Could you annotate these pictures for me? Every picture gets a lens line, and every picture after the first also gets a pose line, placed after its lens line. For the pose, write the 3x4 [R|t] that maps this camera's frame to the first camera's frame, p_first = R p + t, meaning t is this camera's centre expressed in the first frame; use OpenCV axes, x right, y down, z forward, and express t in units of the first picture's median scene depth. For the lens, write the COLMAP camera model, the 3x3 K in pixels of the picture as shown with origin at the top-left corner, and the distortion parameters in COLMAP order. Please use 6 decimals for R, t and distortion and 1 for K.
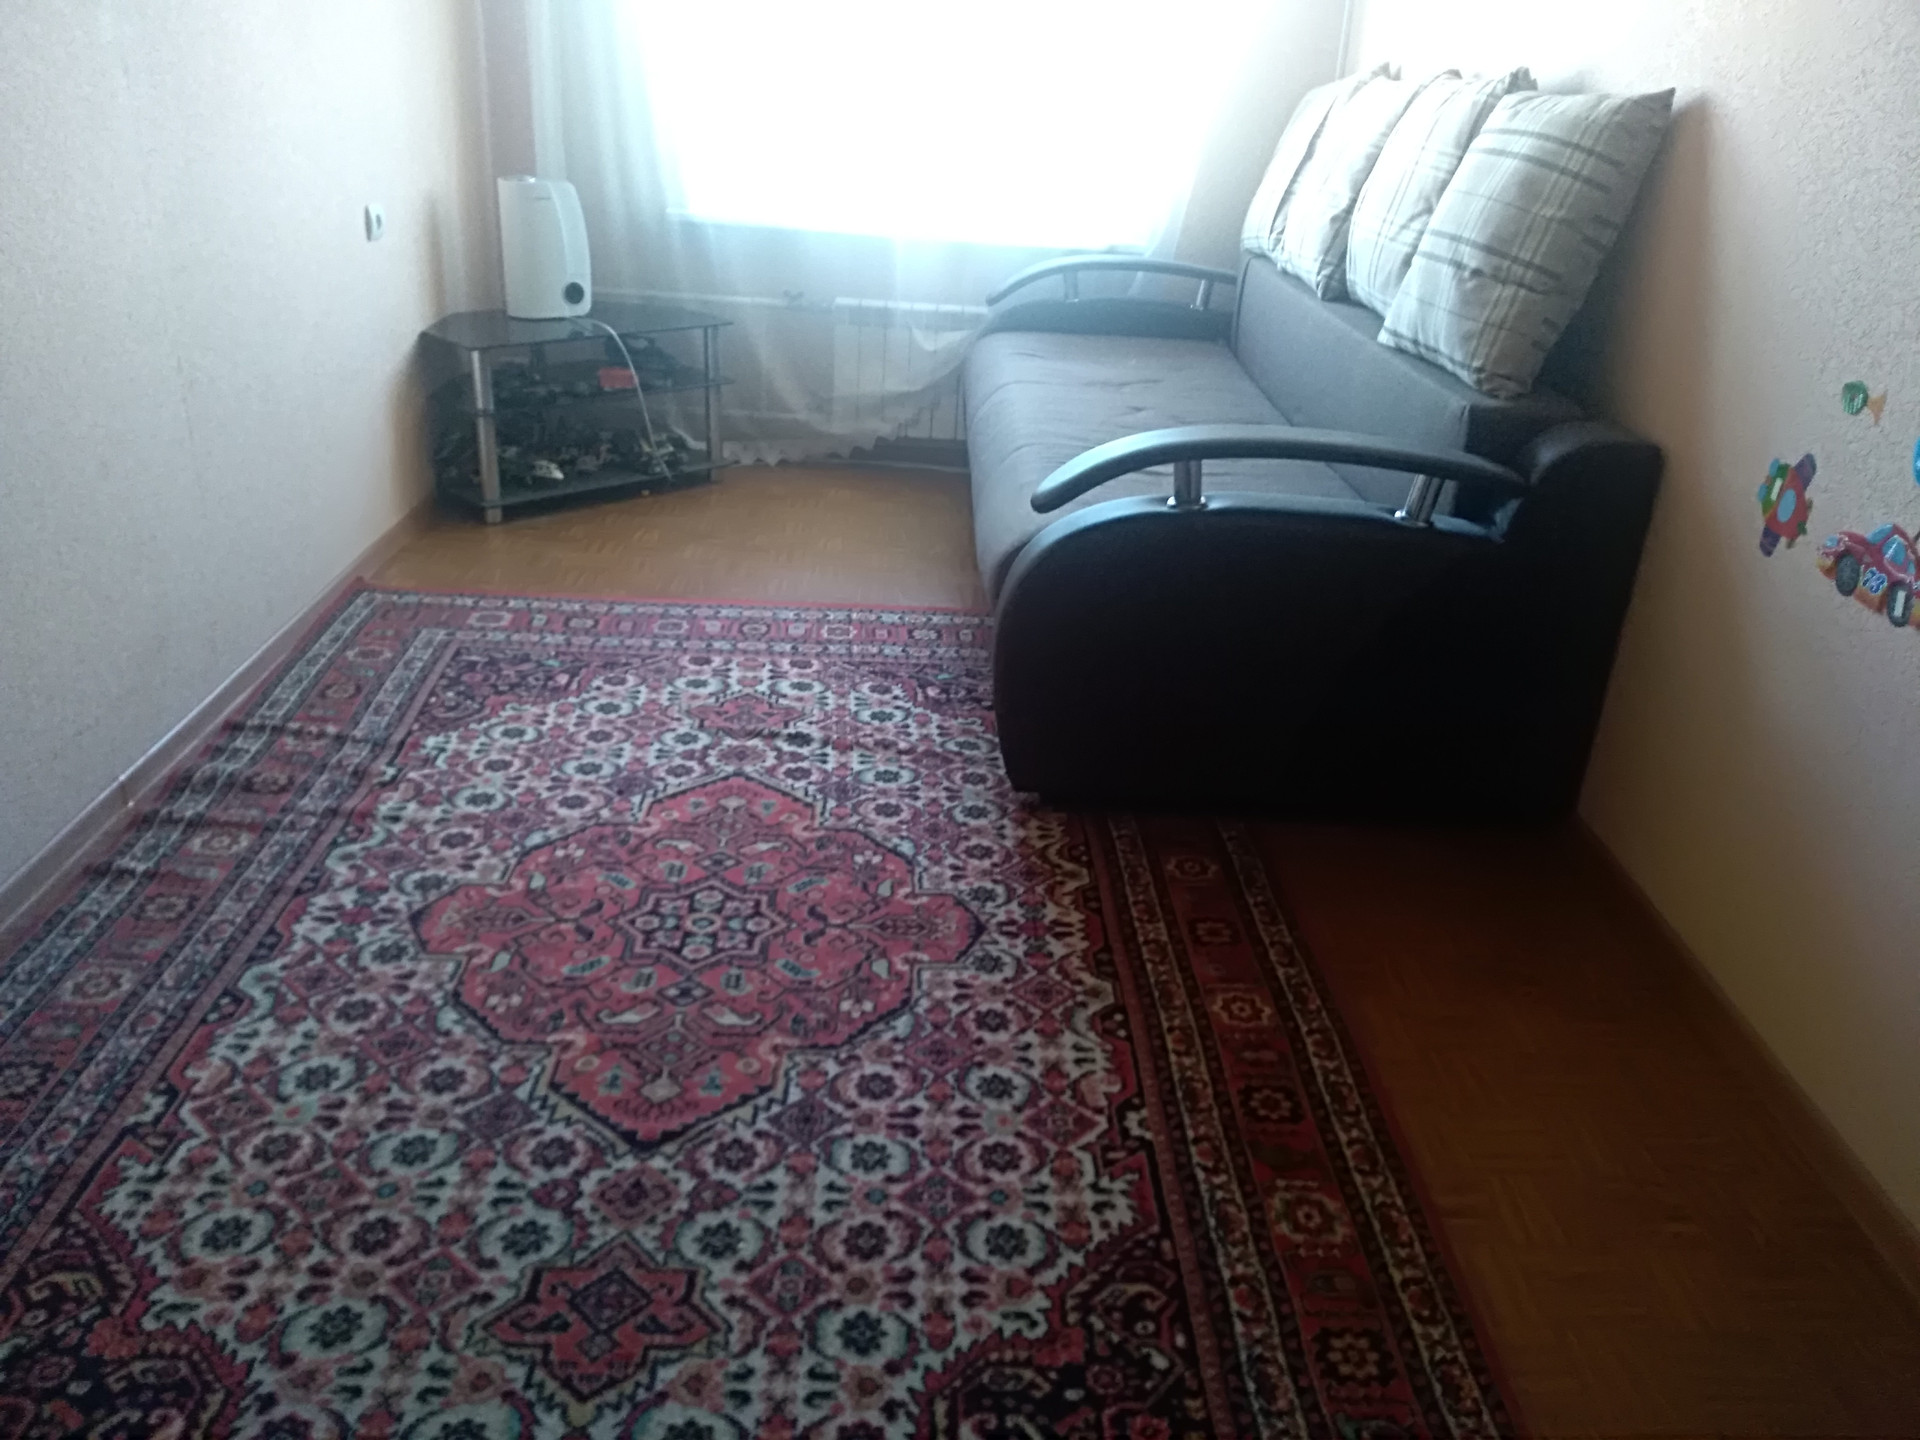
lens RADIAL K [[1489.5, 0, 960.0], [0, 1489.5, 720.0], [0, 0, 1]] dist [0.079663, -0.131555]
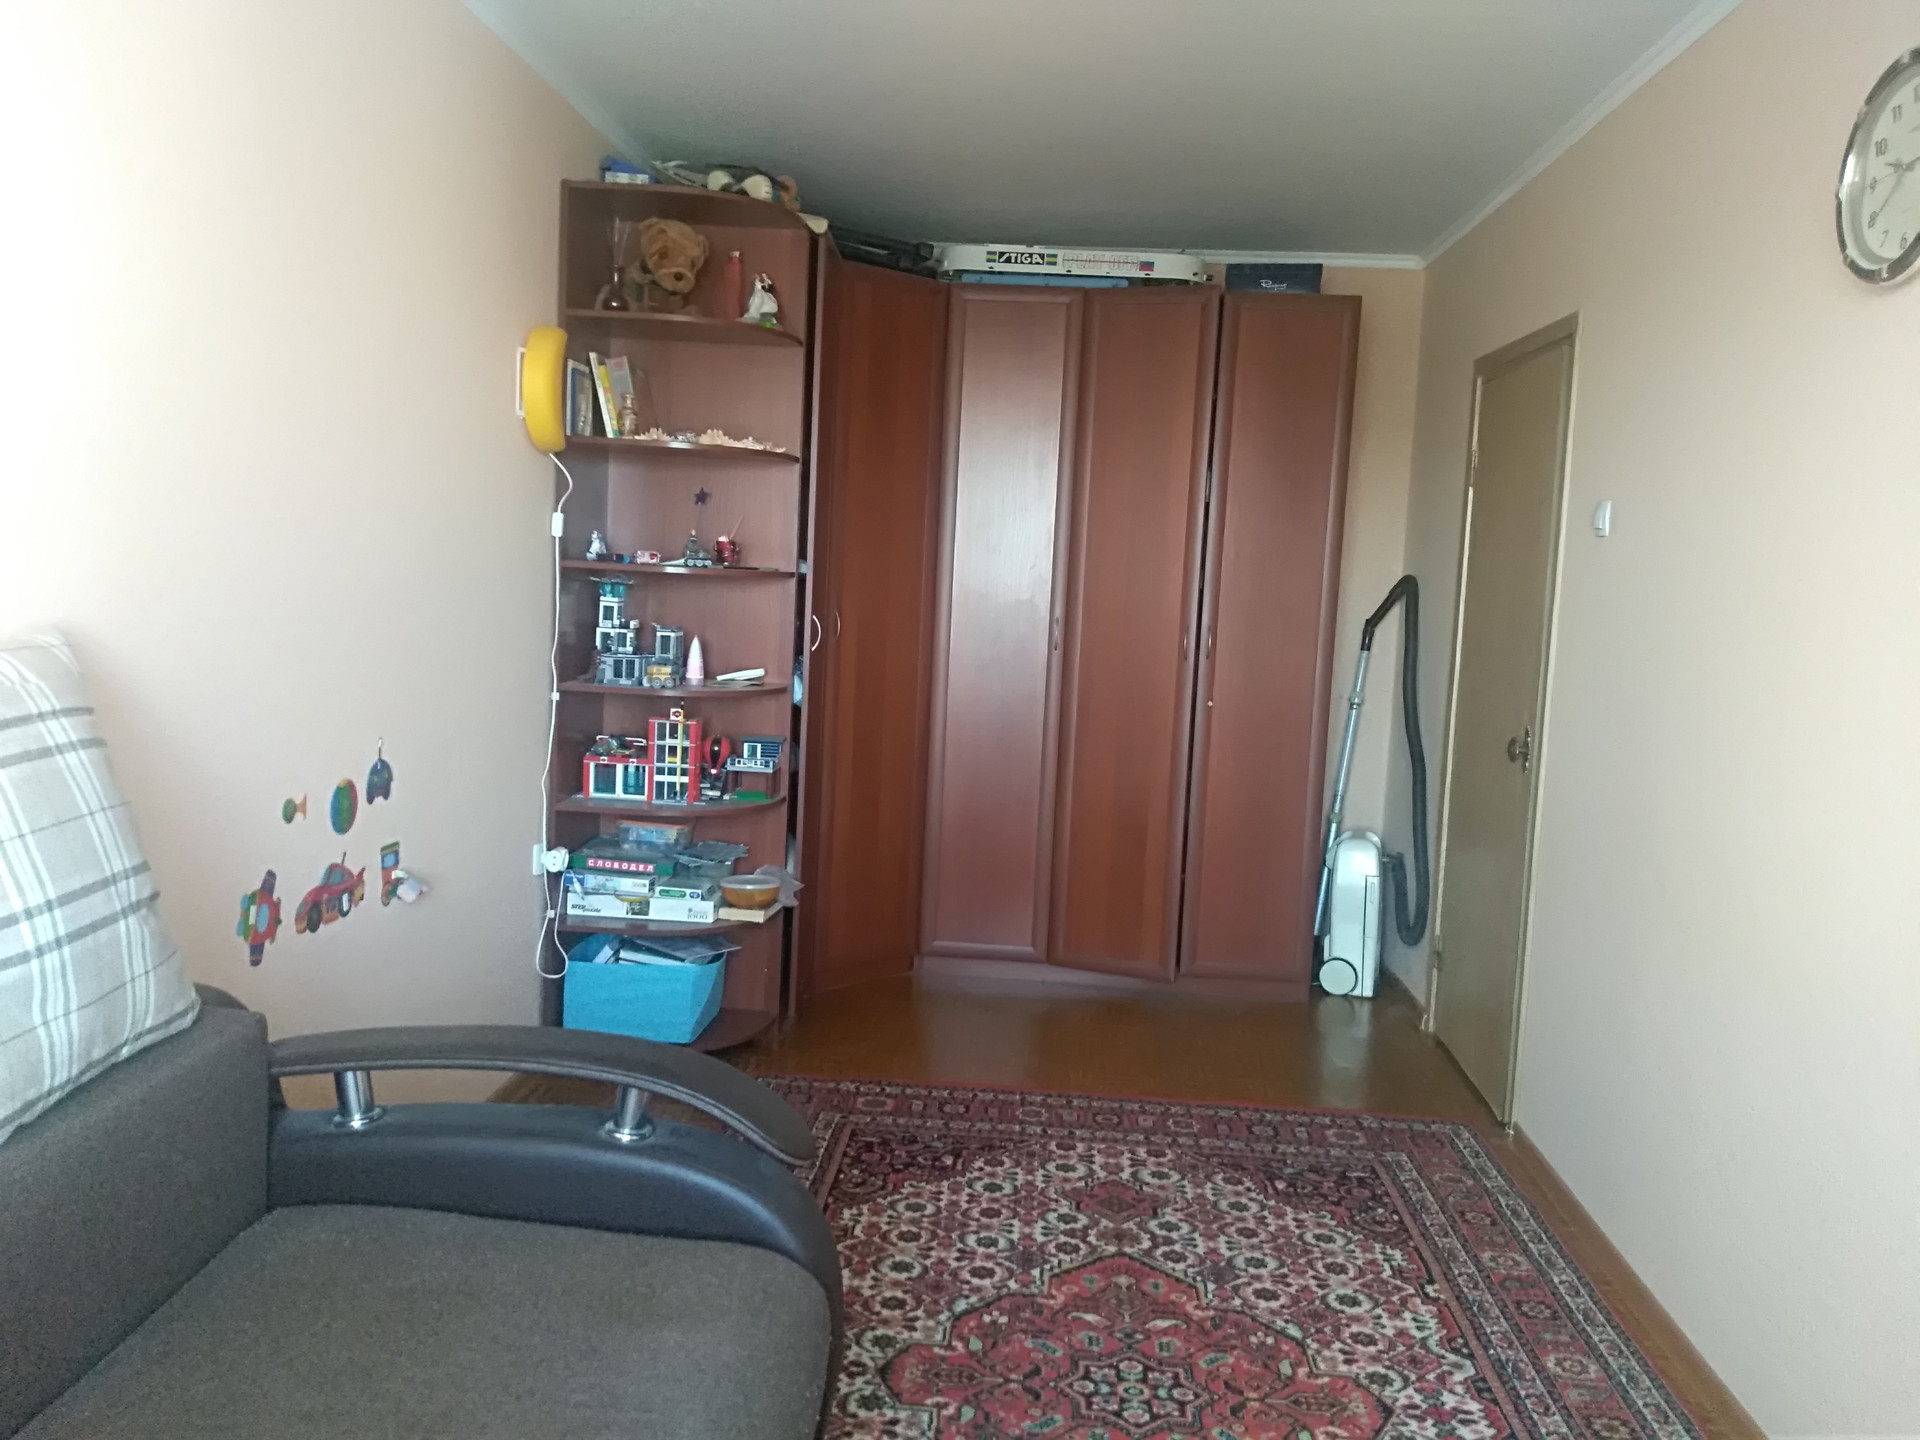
lens RADIAL K [[1489.5, 0, 960.0], [0, 1489.5, 720.0], [0, 0, 1]] dist [0.079663, -0.131555]
pose [[-0.989970, -0.118807, 0.076444, -0.080831], [-0.063570, 0.857838, 0.509974, -0.965693], [-0.126165, 0.499999, -0.856786, 1.957997]]
